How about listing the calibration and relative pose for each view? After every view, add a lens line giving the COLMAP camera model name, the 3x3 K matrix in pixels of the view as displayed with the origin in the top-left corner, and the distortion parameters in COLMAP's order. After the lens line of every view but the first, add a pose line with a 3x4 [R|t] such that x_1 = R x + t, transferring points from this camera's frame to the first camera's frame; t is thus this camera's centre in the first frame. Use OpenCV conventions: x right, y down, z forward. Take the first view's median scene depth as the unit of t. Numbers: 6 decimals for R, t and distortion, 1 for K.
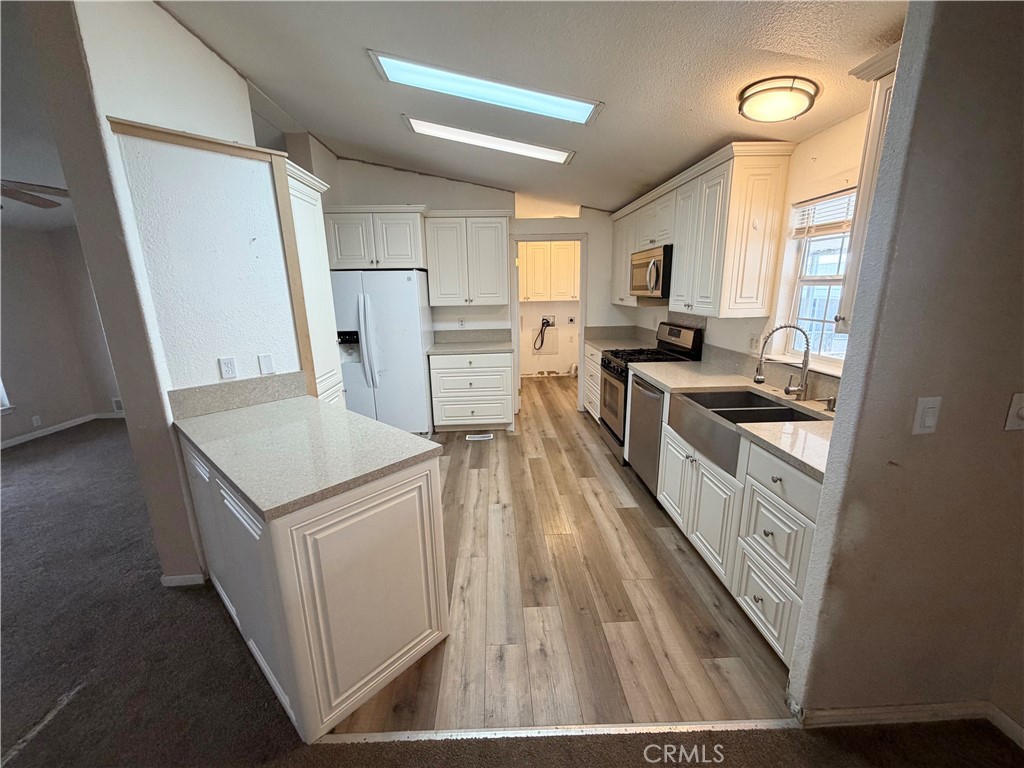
lens RADIAL K [[408.1, 0, 507.9], [0, 408.1, 382.8], [0, 0, 1]] dist [0.003650, -0.000984]
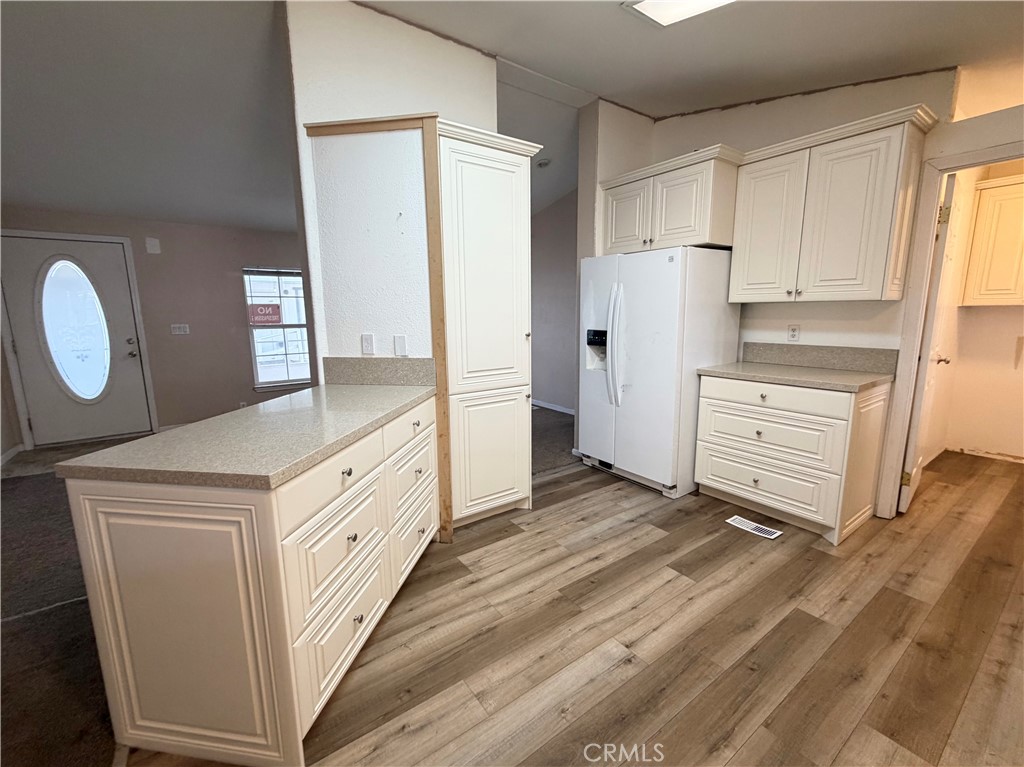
lens RADIAL K [[436.1, 0, 510.0], [0, 436.1, 382.8], [0, 0, 1]] dist [0.002348, -0.000359]
pose [[0.551287, 0.152223, -0.820311, 0.303881], [-0.189769, 0.980322, 0.054382, -0.048783], [0.812447, 0.125690, 0.569326, 0.487237]]
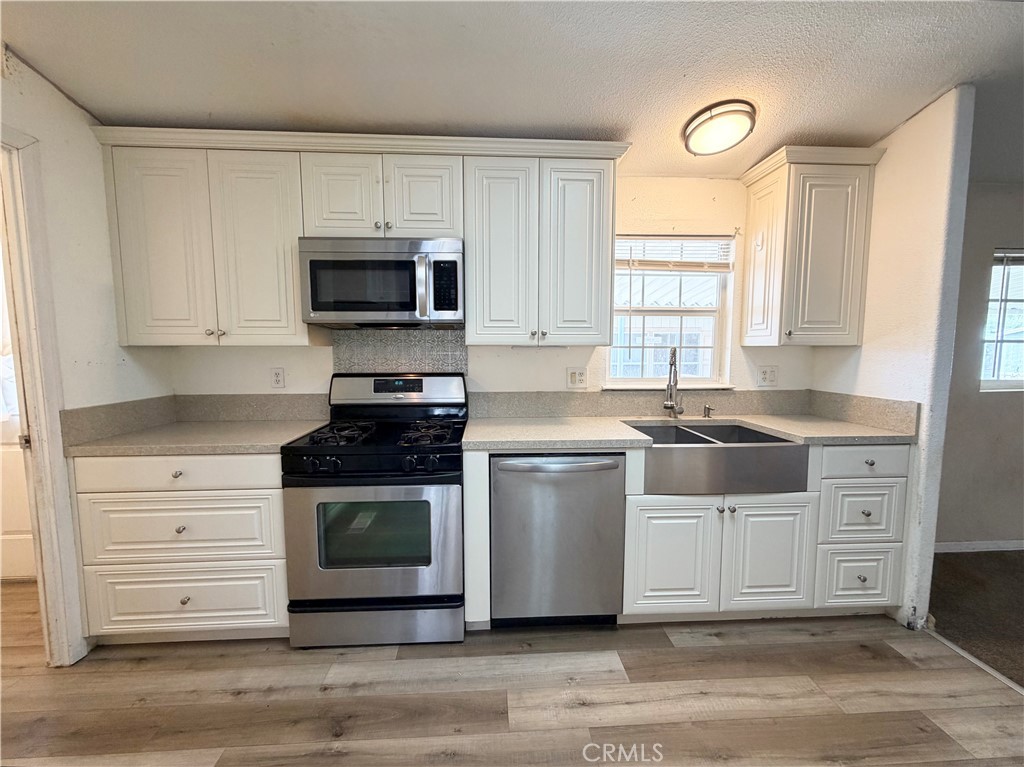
lens RADIAL K [[408.1, 0, 516.9], [0, 408.1, 383.2], [0, 0, 1]] dist [0.003650, -0.000984]
pose [[-0.016468, -0.062434, 0.997913, -0.249422], [0.228607, 0.971377, 0.064547, -0.151360], [-0.973380, 0.229193, -0.001724, 0.997986]]
